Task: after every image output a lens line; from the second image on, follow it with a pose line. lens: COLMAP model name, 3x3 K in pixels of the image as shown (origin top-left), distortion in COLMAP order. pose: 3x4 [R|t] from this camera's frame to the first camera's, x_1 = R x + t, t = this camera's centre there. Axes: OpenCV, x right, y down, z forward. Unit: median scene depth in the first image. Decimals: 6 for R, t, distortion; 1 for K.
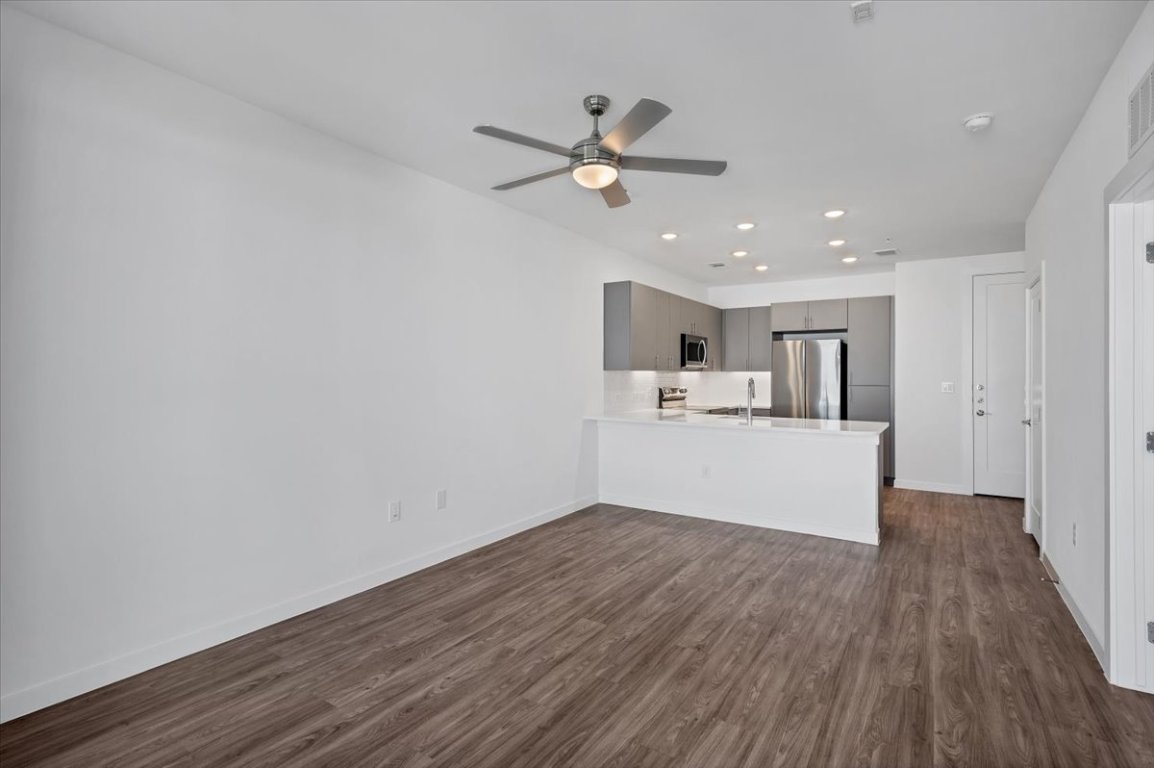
lens RADIAL K [[557.5, 0, 574.1], [0, 557.5, 368.3], [0, 0, 1]] dist [-0.001160, 0.000019]
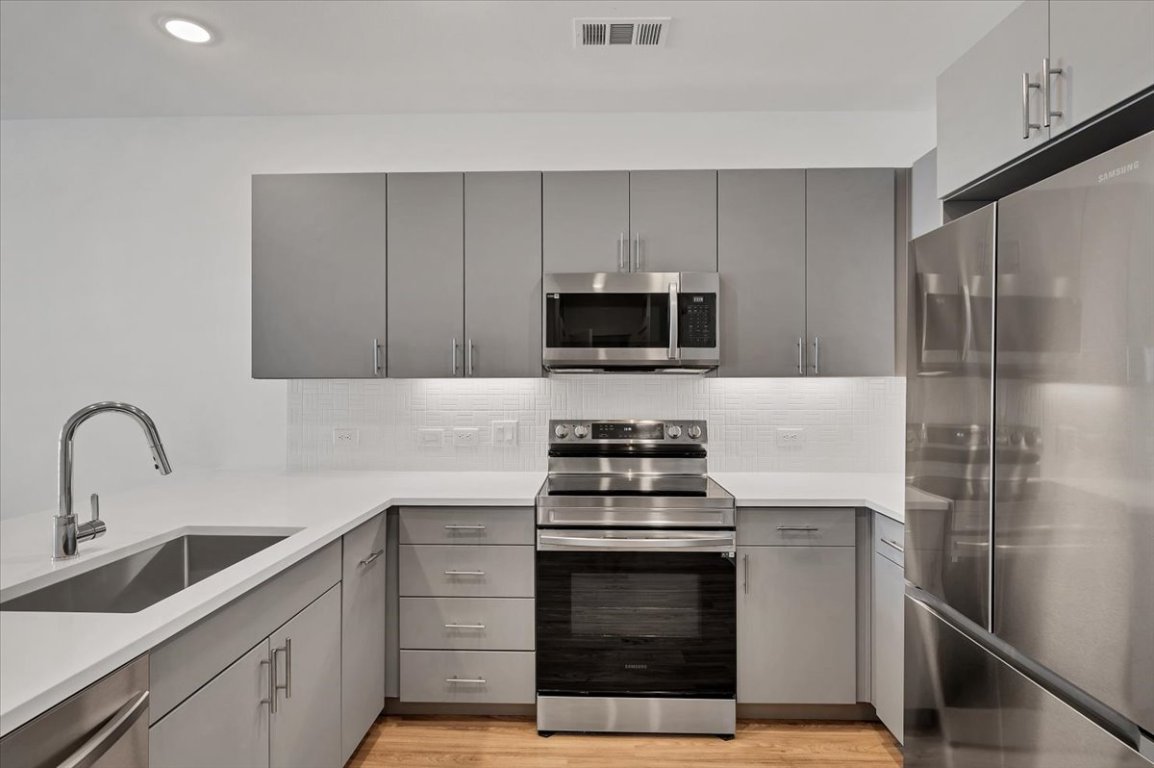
lens RADIAL K [[600.1, 0, 577.0], [0, 600.1, 384.0], [0, 0, 1]] dist [0.000568, 0.000823]
pose [[0.528016, -0.001716, -0.849233, 0.634665], [0.012362, 0.999908, 0.005666, 0.008523], [0.849145, -0.013490, 0.527988, 0.969061]]
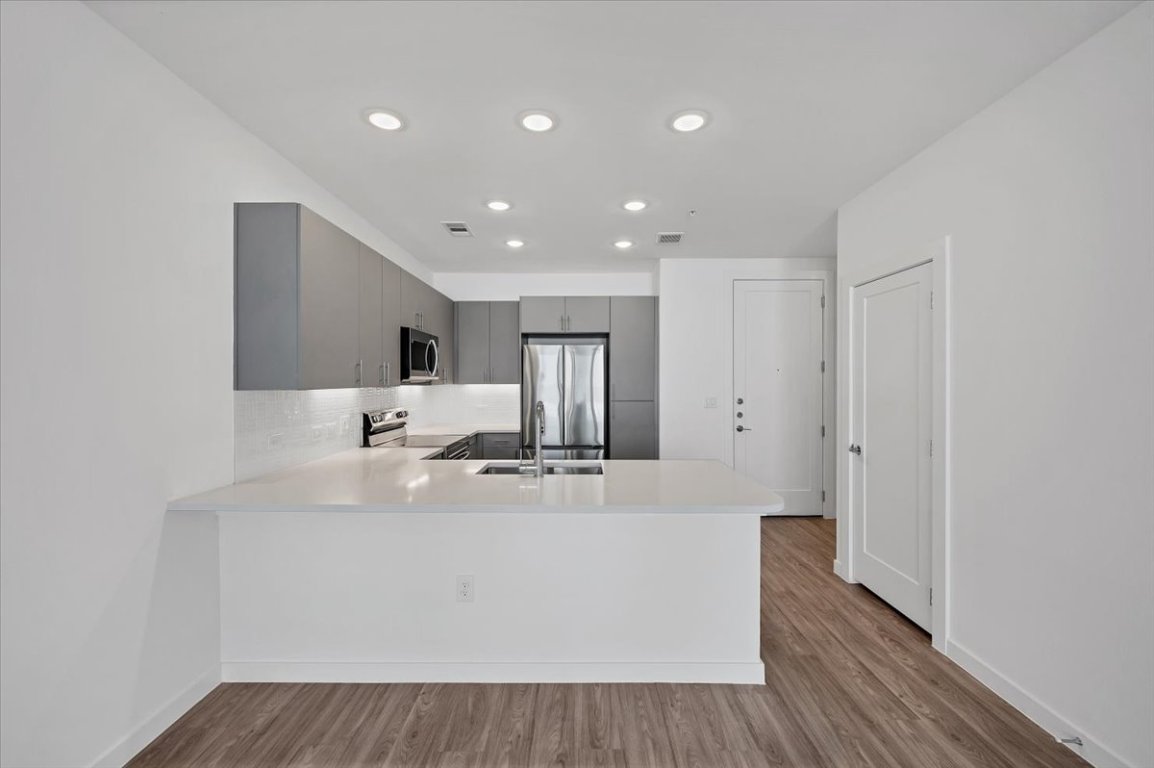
lens RADIAL K [[471.7, 0, 577.2], [0, 471.7, 380.3], [0, 0, 1]] dist [-0.001604, 0.000061]
pose [[0.836739, -0.004817, 0.547580, 0.080303], [-0.001163, 0.999943, 0.010575, -0.009143], [-0.547600, -0.009486, 0.836686, 0.535416]]
